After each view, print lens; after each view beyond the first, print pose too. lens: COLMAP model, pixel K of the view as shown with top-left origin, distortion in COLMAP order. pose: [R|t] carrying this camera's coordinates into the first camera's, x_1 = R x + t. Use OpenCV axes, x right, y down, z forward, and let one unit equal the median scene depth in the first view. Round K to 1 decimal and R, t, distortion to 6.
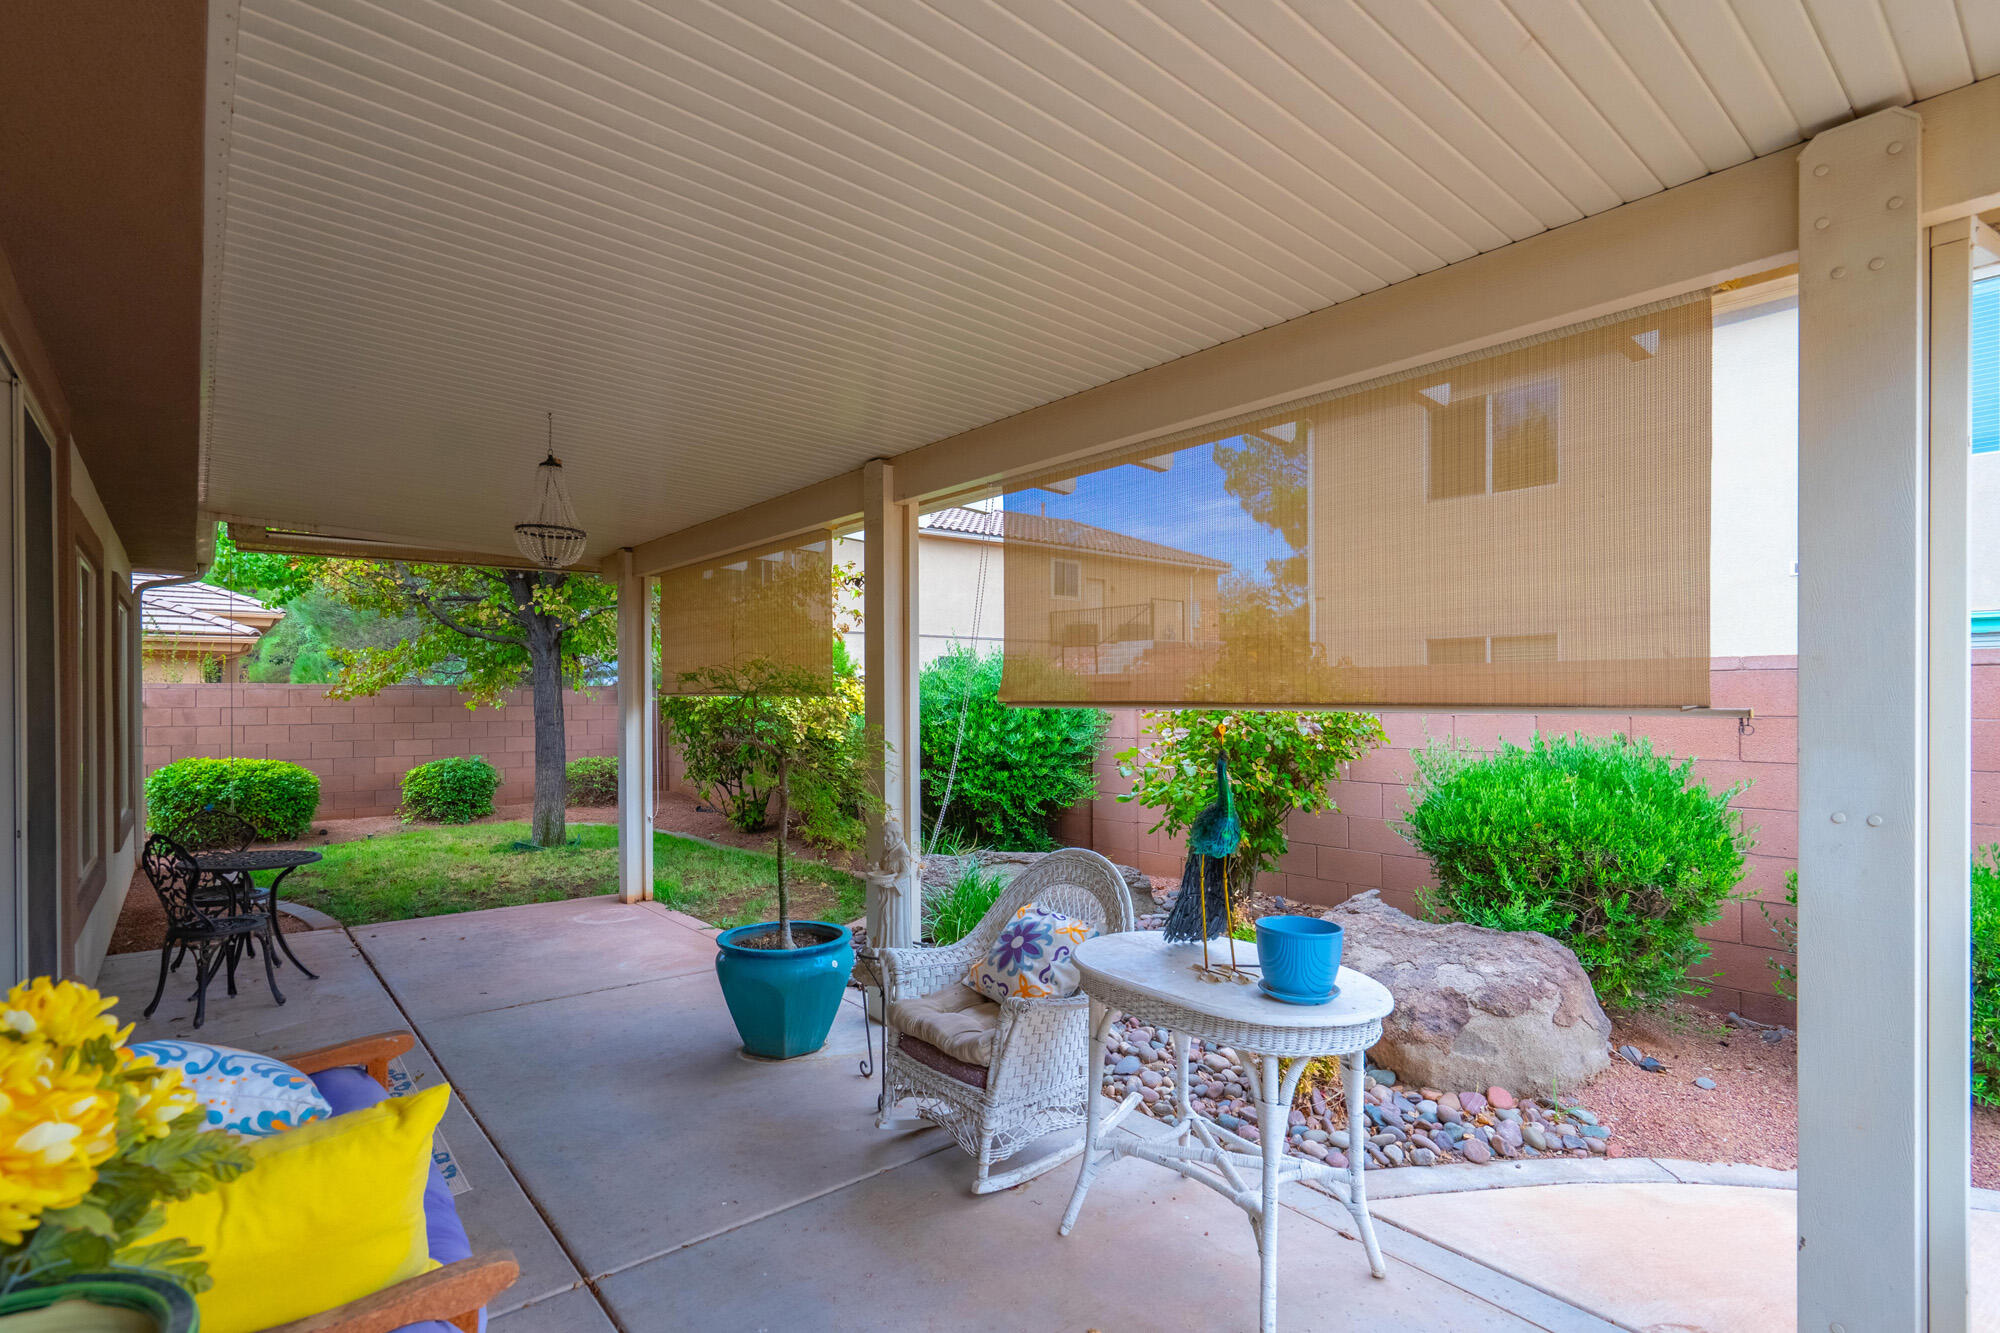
lens RADIAL K [[959.9, 0, 986.9], [0, 959.9, 701.9], [0, 0, 1]] dist [-0.000094, 0.000532]
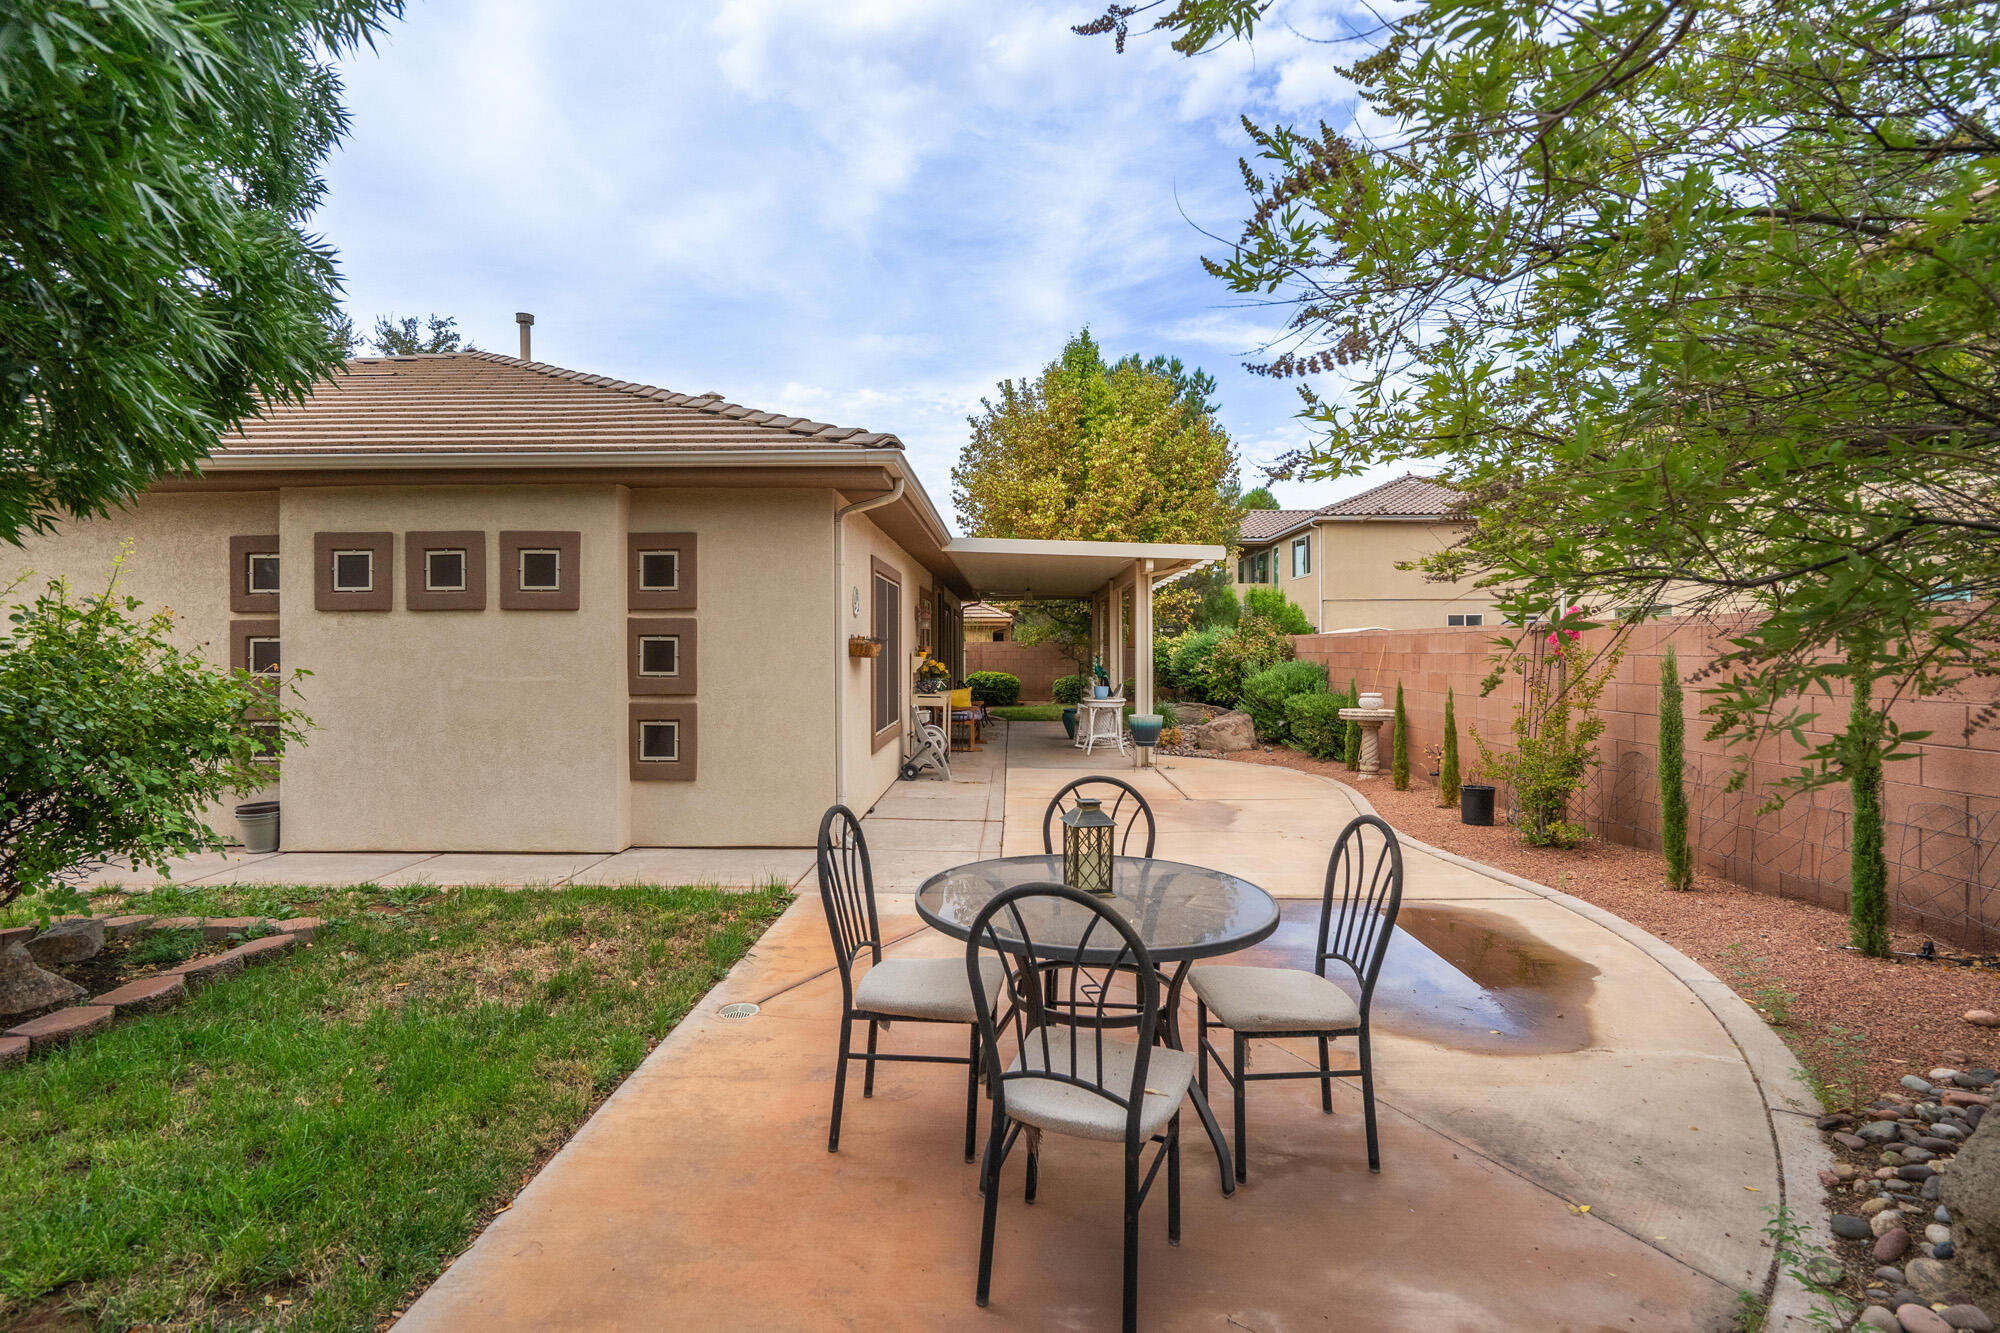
lens RADIAL K [[941.5, 0, 999.5], [0, 941.5, 644.7], [0, 0, 1]] dist [-0.001799, 0.001136]
pose [[0.760059, -0.002271, -0.649850, 0.836675], [-0.003732, 0.999962, -0.007860, 0.008107], [0.649843, 0.008399, 0.760022, -0.863944]]
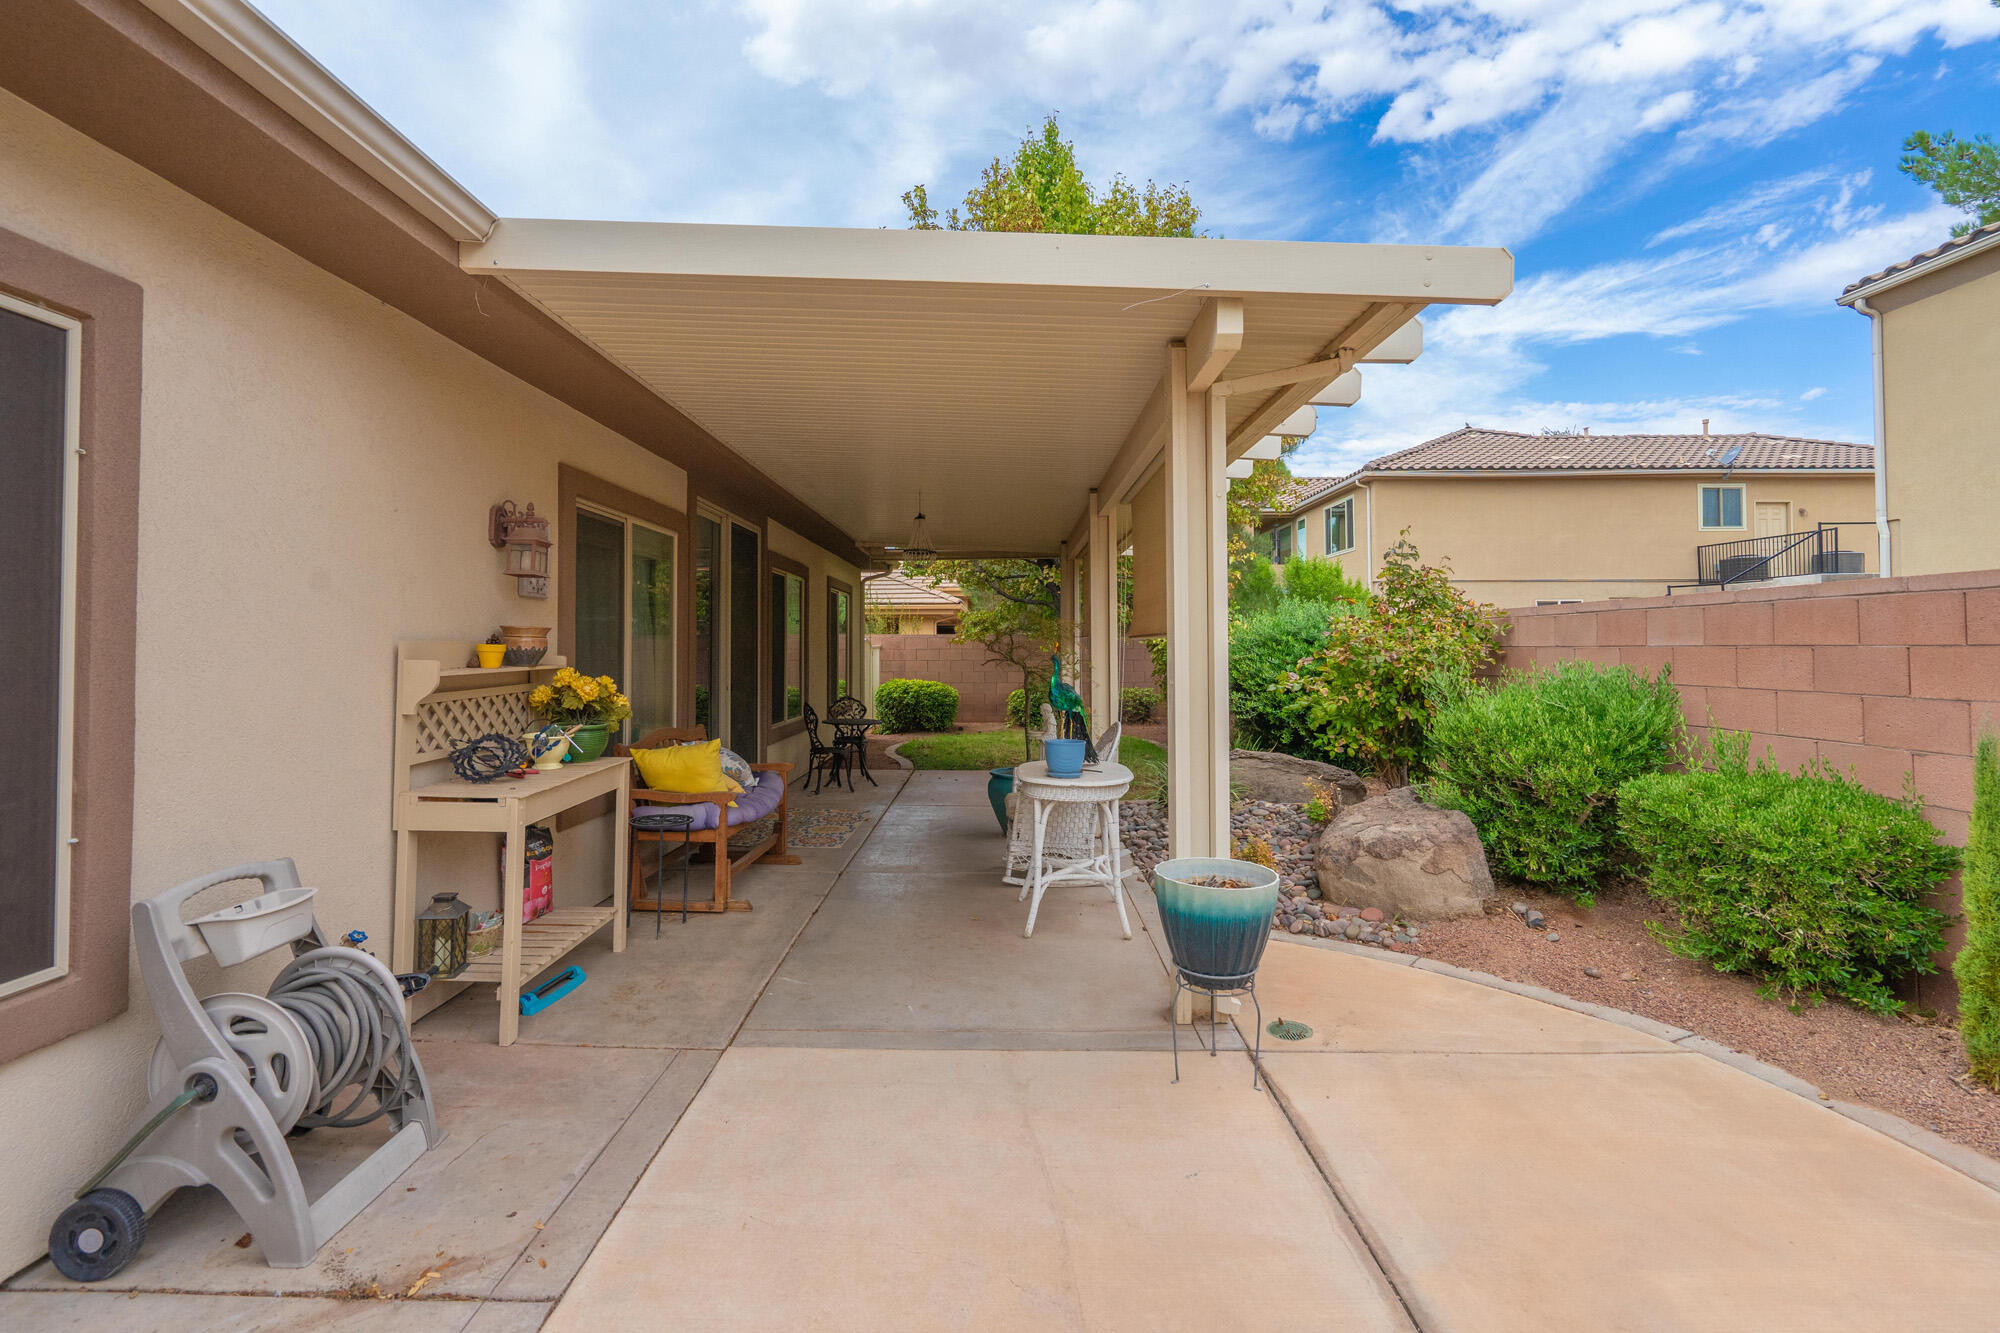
lens RADIAL K [[934.8, 0, 997.7], [0, 934.8, 625.4], [0, 0, 1]] dist [-0.001081, 0.000440]
pose [[0.768646, -0.015327, -0.639491, 0.359541], [-0.003406, 0.999601, -0.028052, 0.010962], [0.639666, 0.023740, 0.768287, -0.147486]]
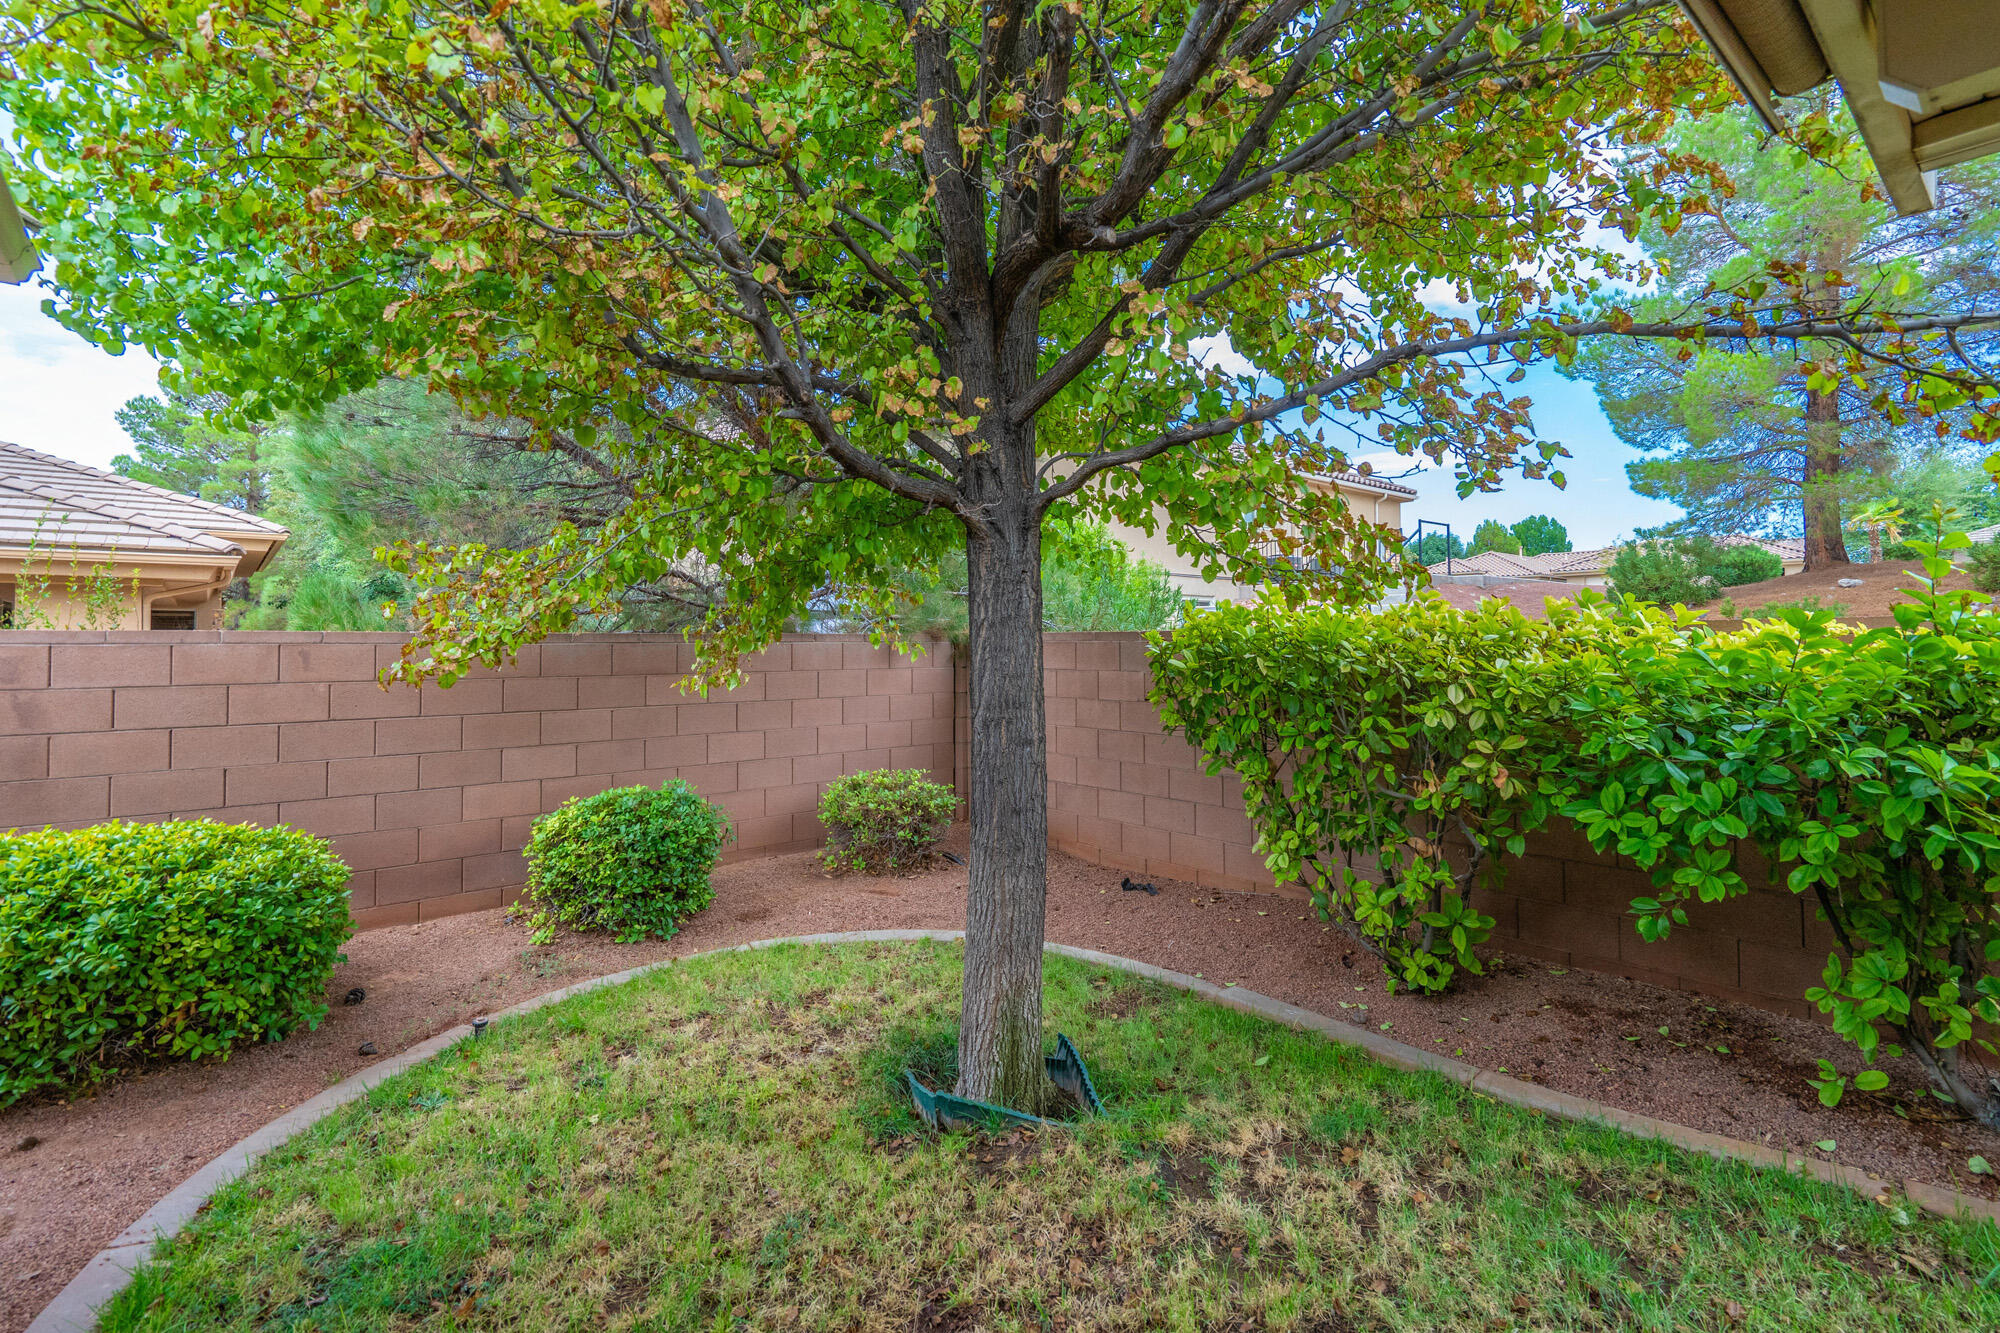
lens RADIAL K [[934.8, 0, 997.7], [0, 934.8, 625.4], [0, 0, 1]] dist [-0.001081, 0.000440]
pose [[0.999915, -0.004124, 0.012346, -0.459340], [0.004451, 0.999637, -0.026562, -0.009708], [-0.012232, 0.026615, 0.999571, 0.647585]]
